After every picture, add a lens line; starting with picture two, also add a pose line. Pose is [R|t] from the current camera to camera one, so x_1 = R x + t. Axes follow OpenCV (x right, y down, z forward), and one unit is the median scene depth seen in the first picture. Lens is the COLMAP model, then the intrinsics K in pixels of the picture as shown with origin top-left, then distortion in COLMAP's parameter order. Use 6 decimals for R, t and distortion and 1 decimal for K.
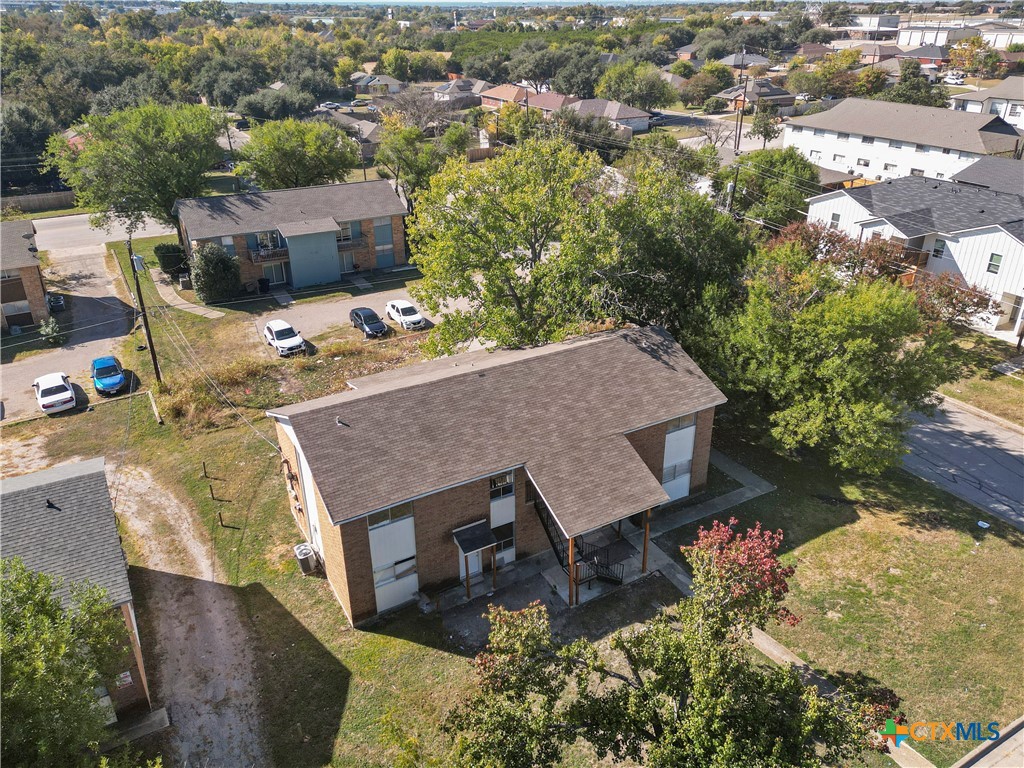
lens RADIAL K [[745.9, 0, 512.0], [0, 745.9, 384.0], [0, 0, 1]] dist [-0.002895, -0.002274]
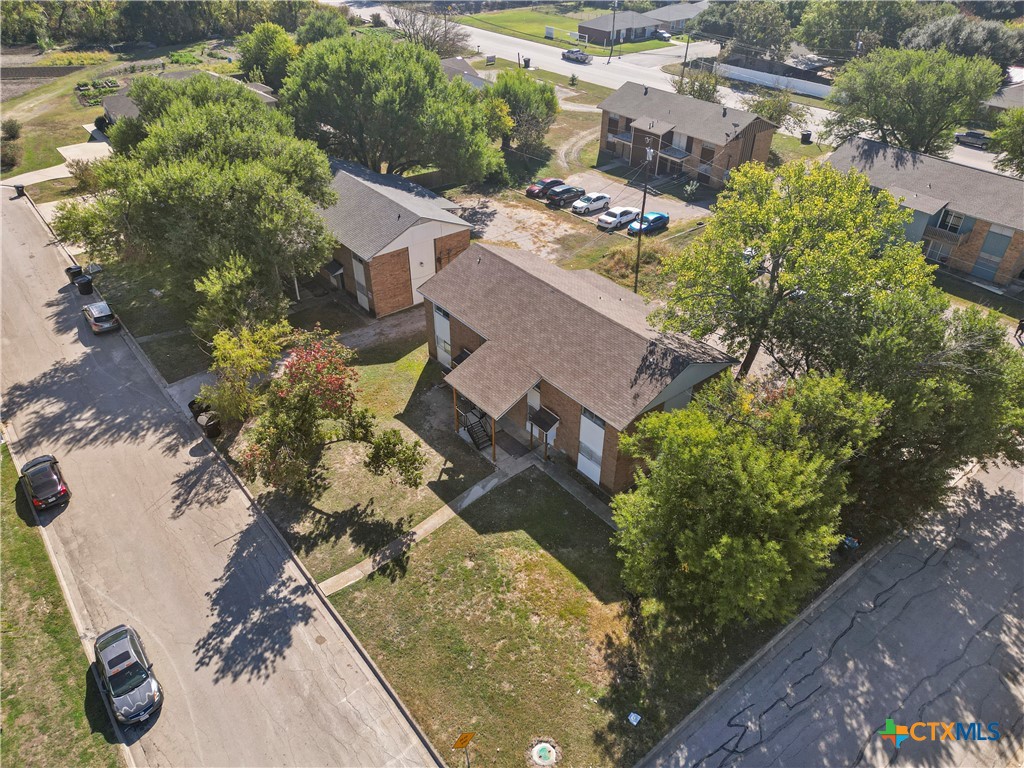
lens RADIAL K [[745.9, 0, 512.0], [0, 745.9, 384.0], [0, 0, 1]] dist [-0.002895, -0.002274]
pose [[0.144924, 0.567201, -0.810728, 1.086383], [-0.435209, 0.772402, 0.462590, -0.454189], [0.888589, 0.285796, 0.358790, 0.437892]]
